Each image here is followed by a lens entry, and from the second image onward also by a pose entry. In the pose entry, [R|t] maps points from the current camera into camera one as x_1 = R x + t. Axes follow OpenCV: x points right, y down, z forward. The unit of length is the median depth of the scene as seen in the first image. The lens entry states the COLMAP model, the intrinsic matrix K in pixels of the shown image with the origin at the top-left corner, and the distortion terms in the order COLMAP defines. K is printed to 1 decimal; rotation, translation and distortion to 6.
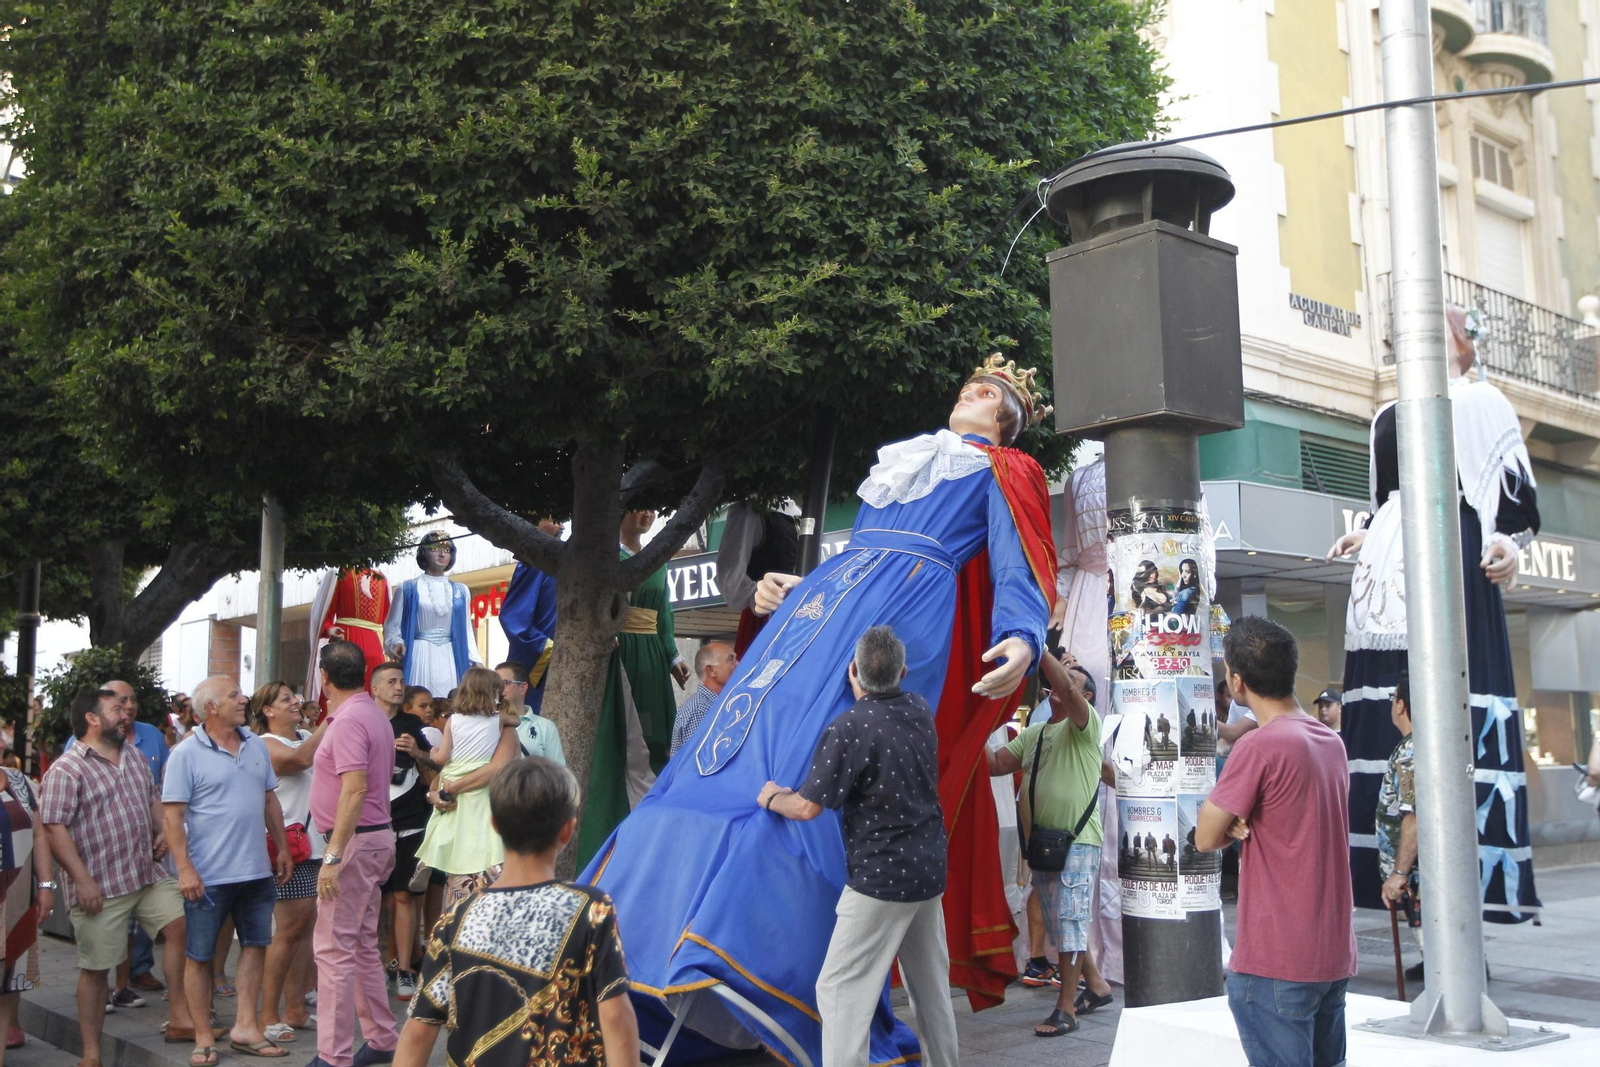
lens RADIAL K [[1602.8, 0, 793.2], [0, 1602.8, 537.7], [0, 0, 1]] dist [0.008460, 0.000000]
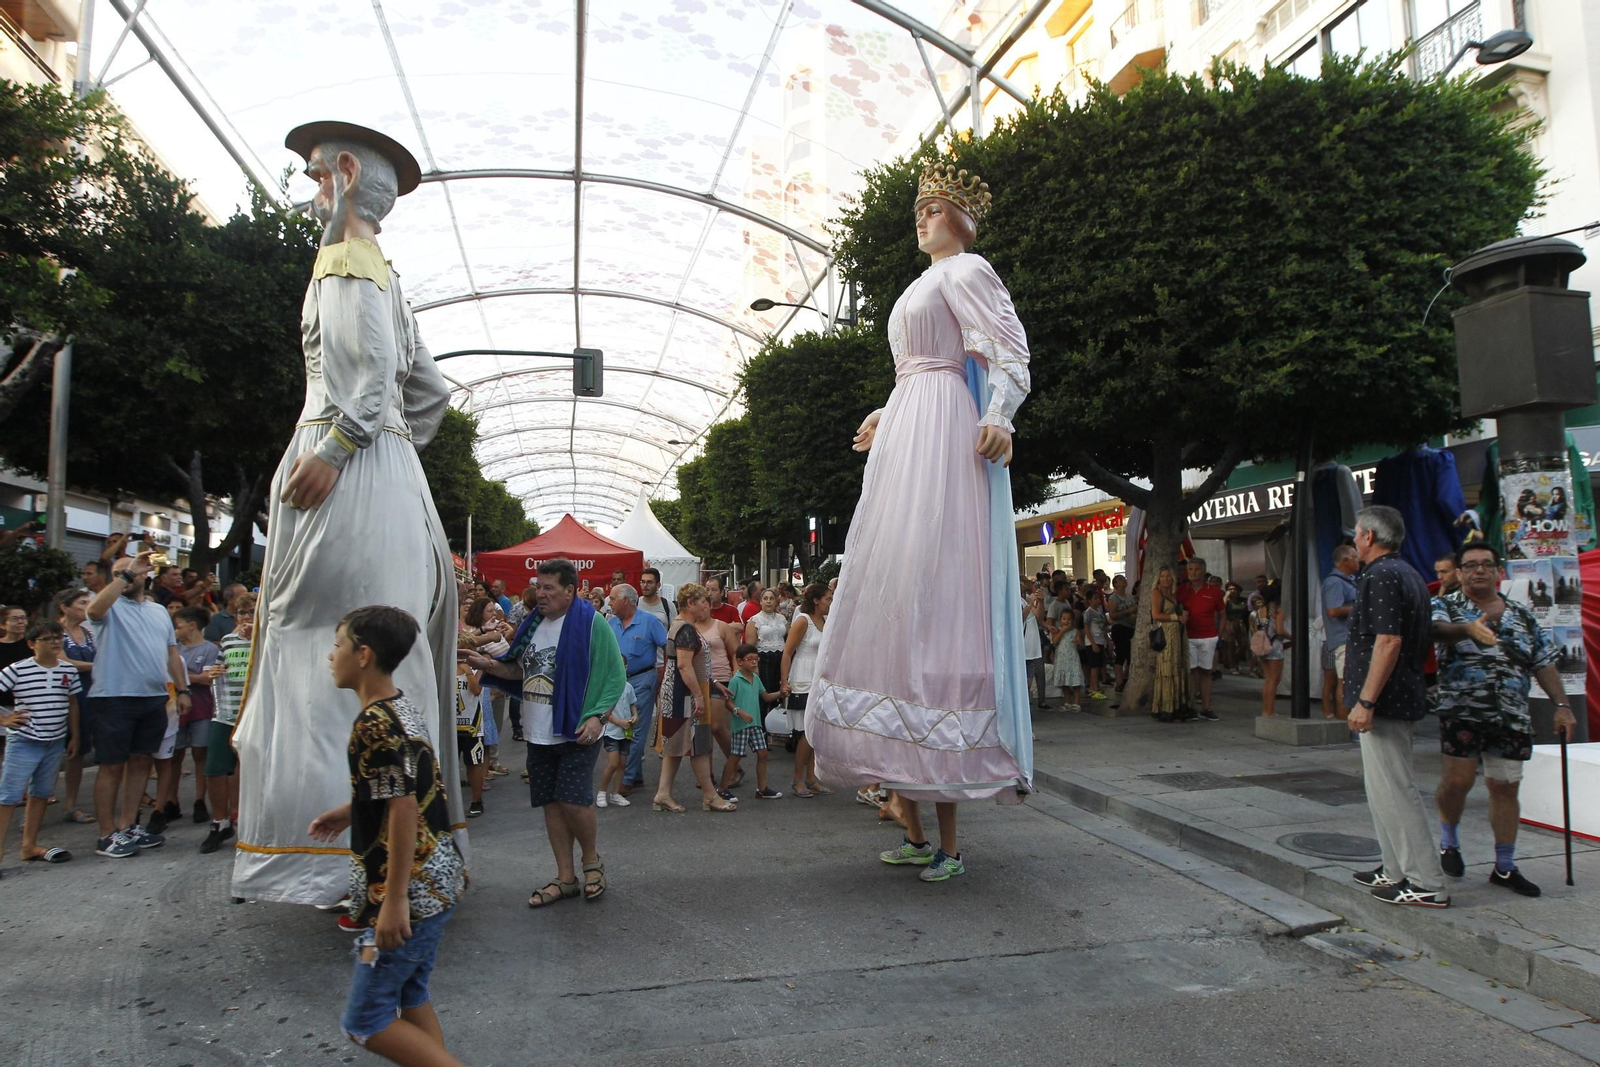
lens RADIAL K [[936.5, 0, 805.2], [0, 936.5, 538.4], [0, 0, 1]] dist [-0.056986, 0.024979]
pose [[0.889610, -0.035321, -0.455353, -0.017660], [0.061307, 0.997217, 0.042421, -0.018133], [0.452587, -0.065654, 0.889300, -0.171219]]
